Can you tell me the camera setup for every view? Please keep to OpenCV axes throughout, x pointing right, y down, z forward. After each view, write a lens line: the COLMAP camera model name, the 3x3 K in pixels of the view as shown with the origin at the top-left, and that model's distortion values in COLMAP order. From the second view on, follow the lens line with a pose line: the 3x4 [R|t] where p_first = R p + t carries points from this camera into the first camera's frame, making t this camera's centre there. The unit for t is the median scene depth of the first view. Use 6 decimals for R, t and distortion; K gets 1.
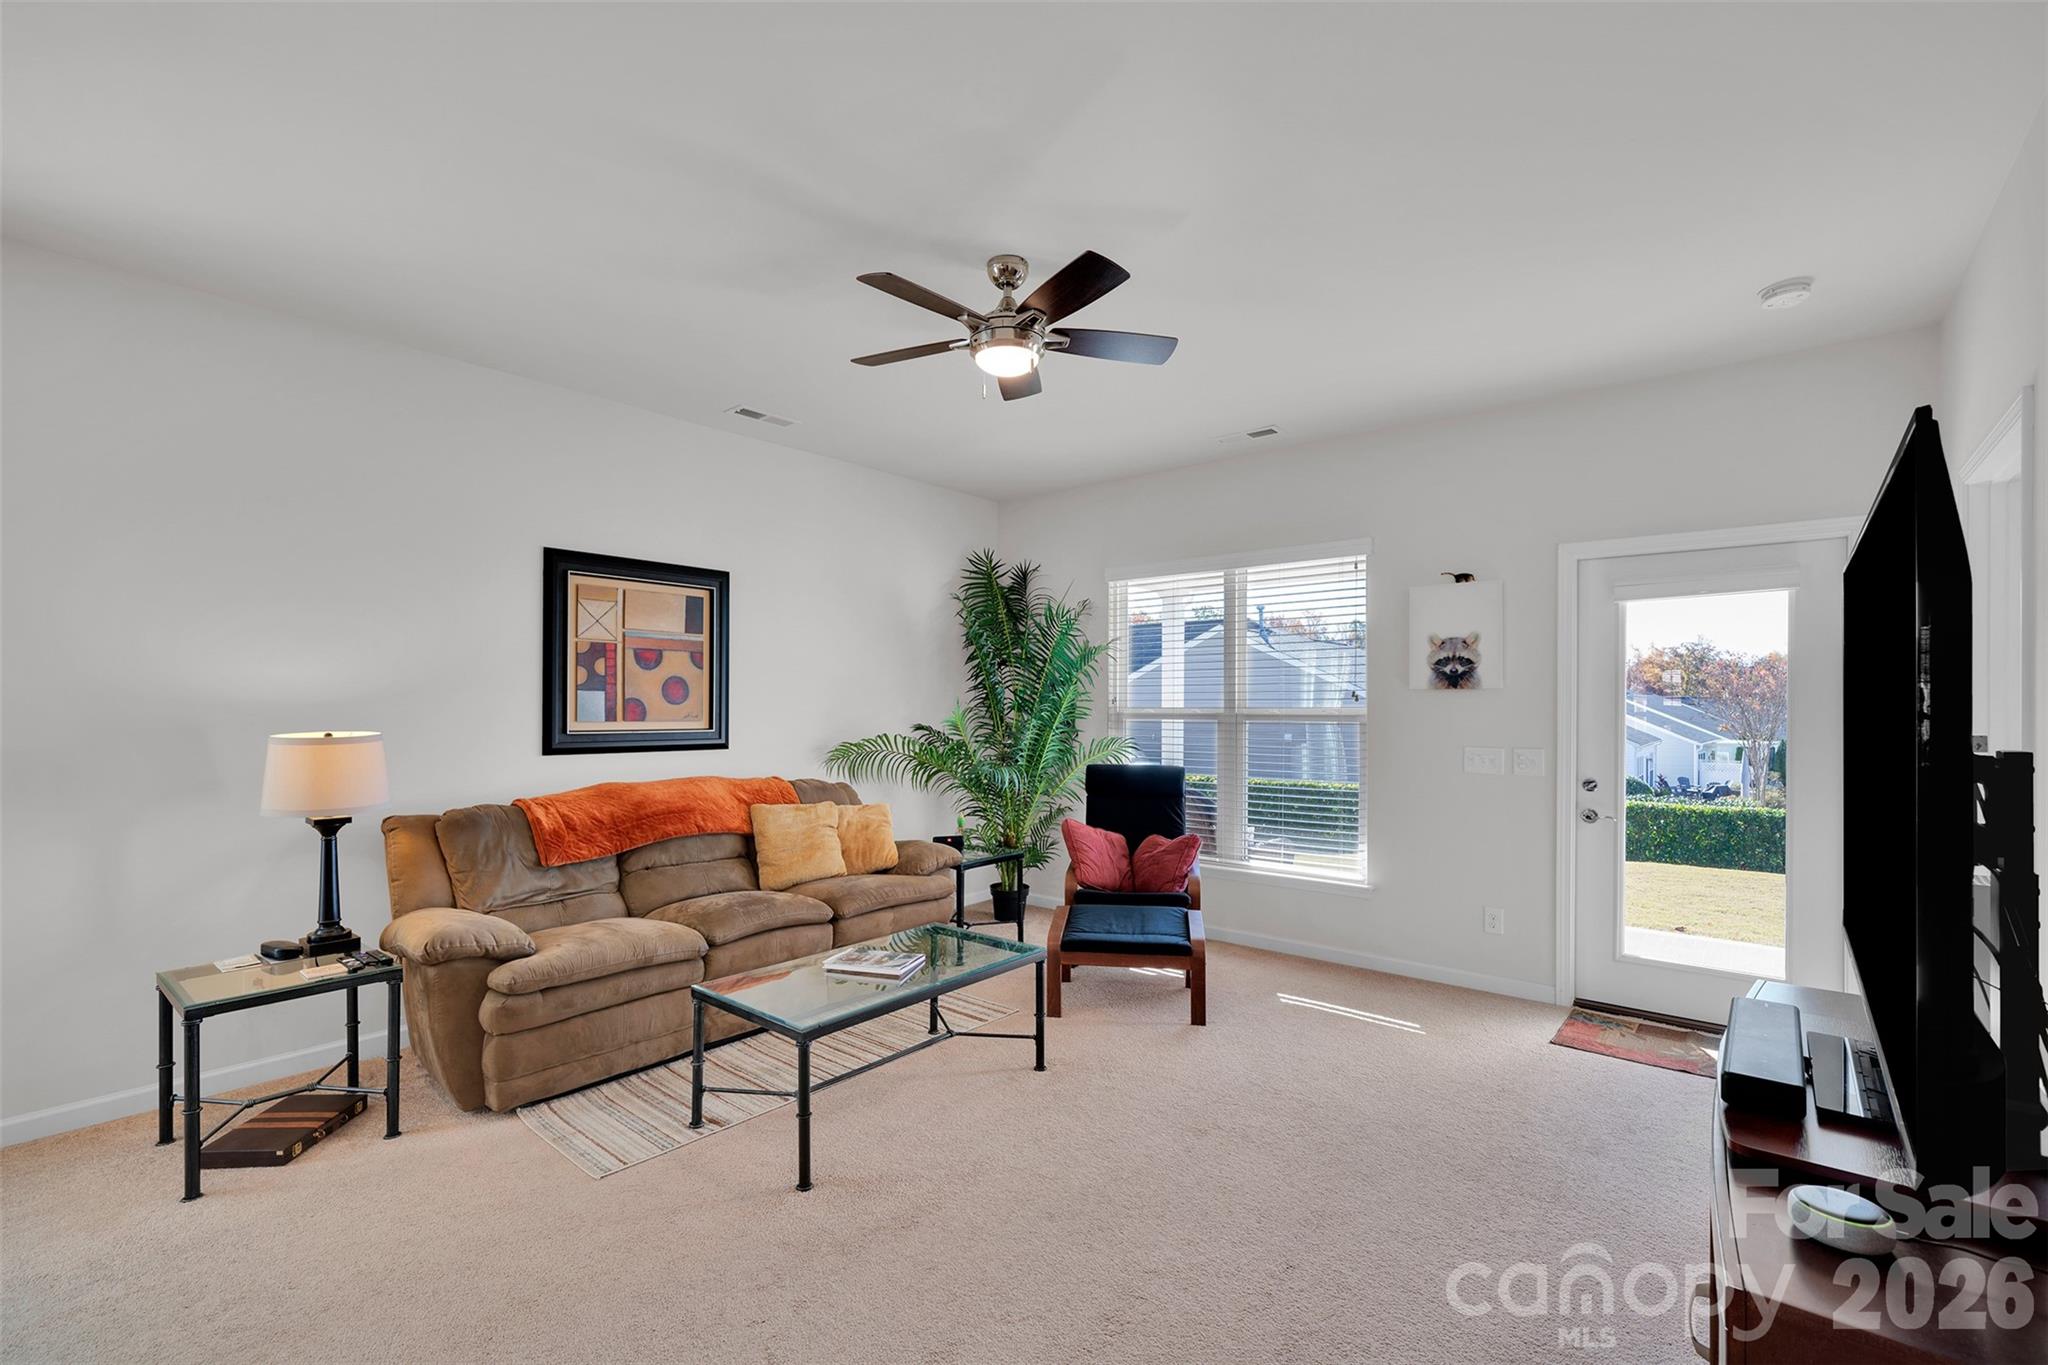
lens RADIAL K [[881.3, 0, 1022.0], [0, 881.3, 704.3], [0, 0, 1]] dist [-0.003644, 0.000865]
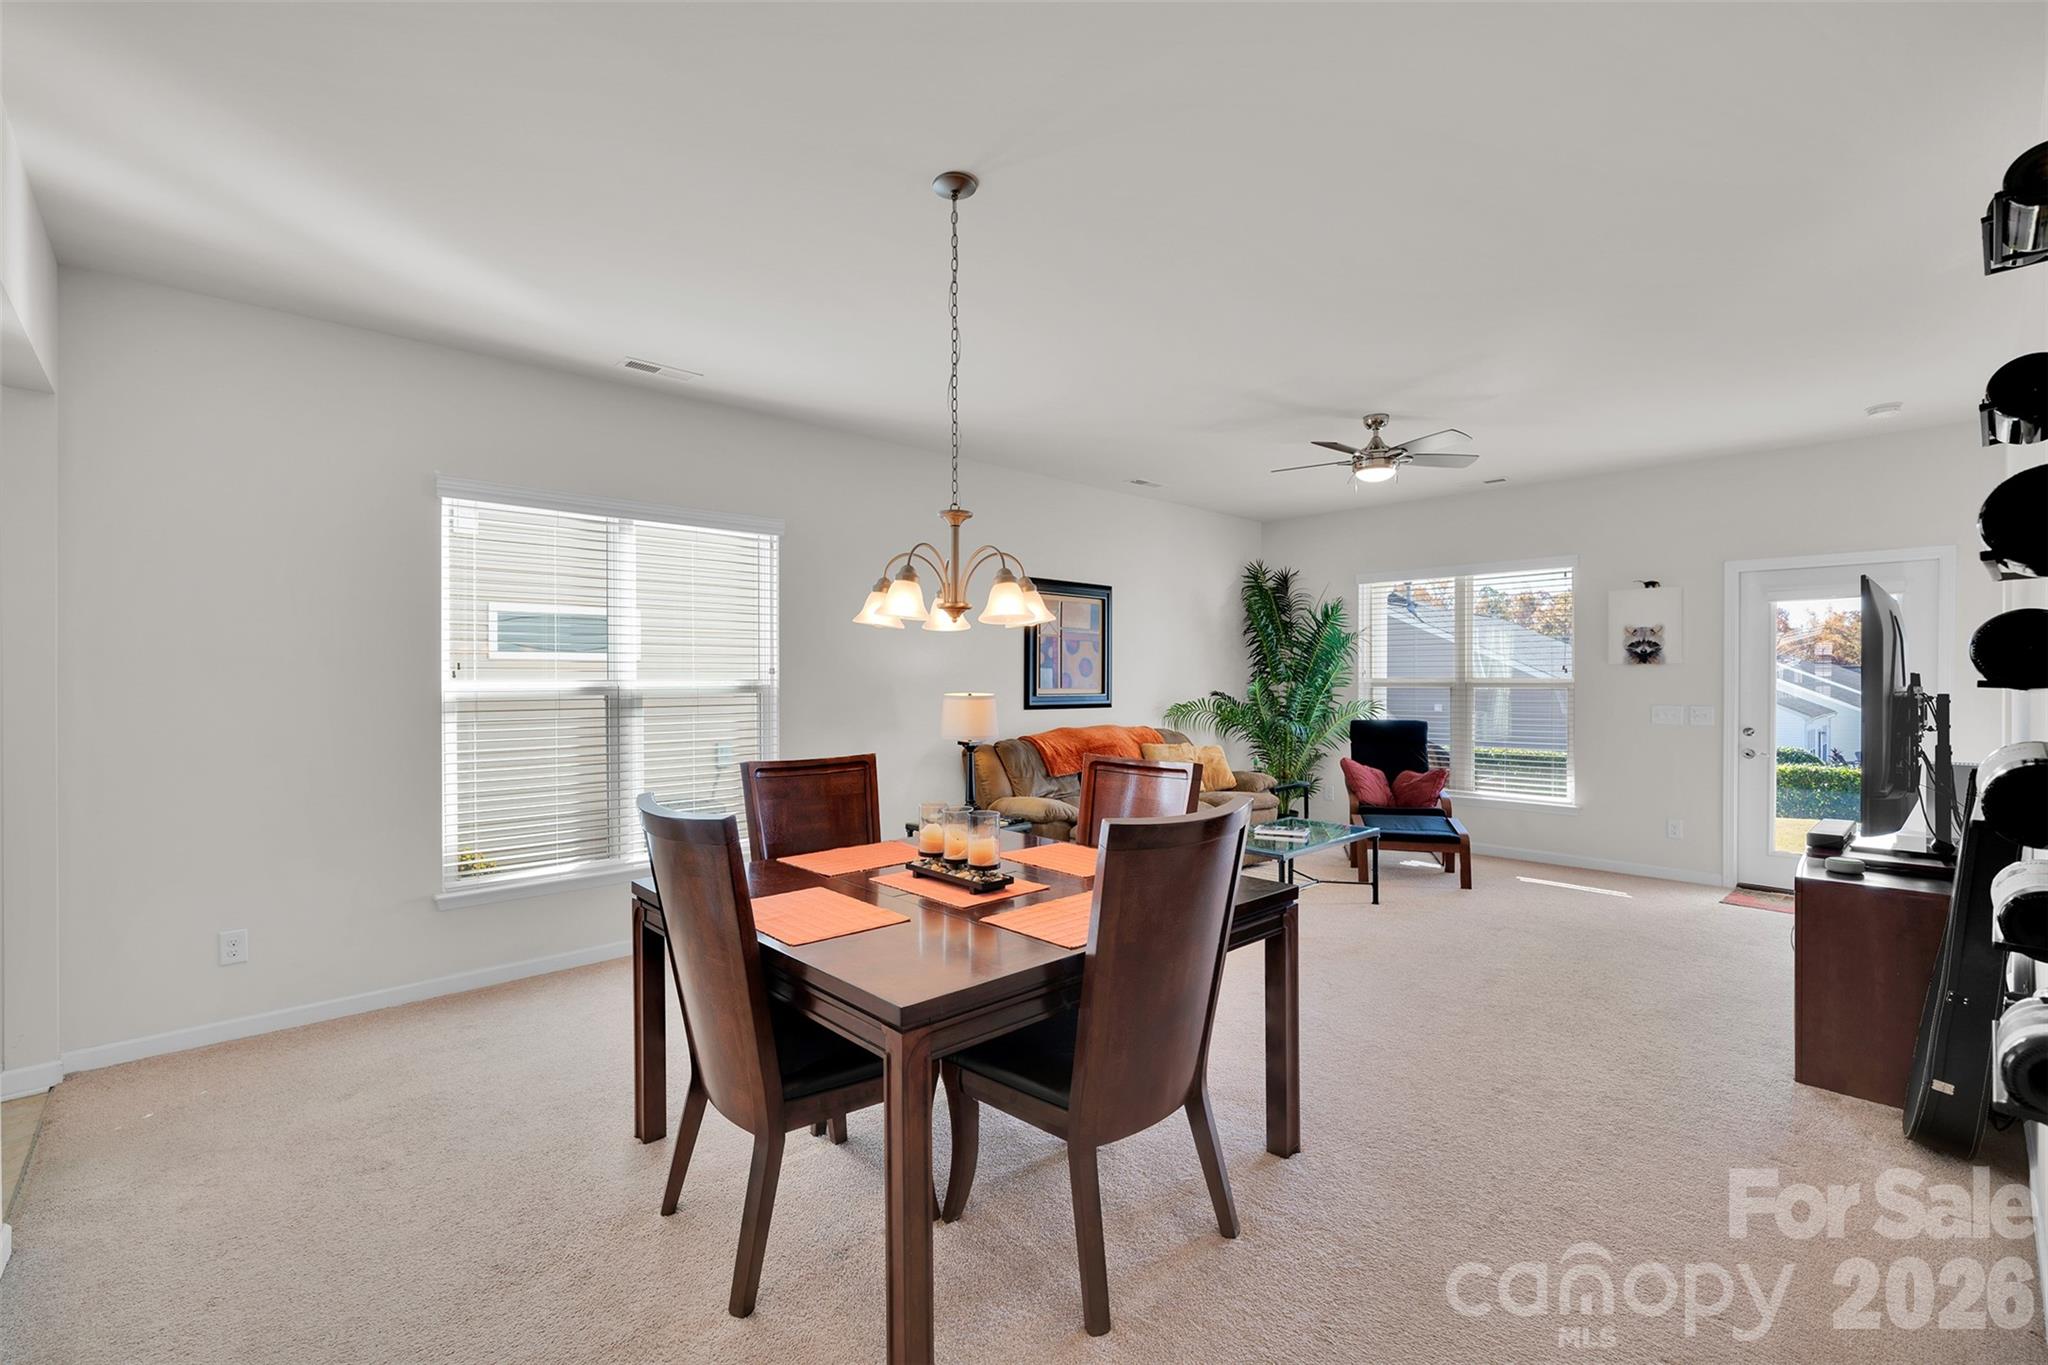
lens RADIAL K [[881.3, 0, 1032.7], [0, 881.3, 683.1], [0, 0, 1]] dist [-0.003644, 0.000865]
pose [[0.993454, -0.003187, -0.114193, -0.307627], [0.003936, 0.999972, 0.006332, 0.000276], [0.114169, -0.006740, 0.993438, -0.489643]]
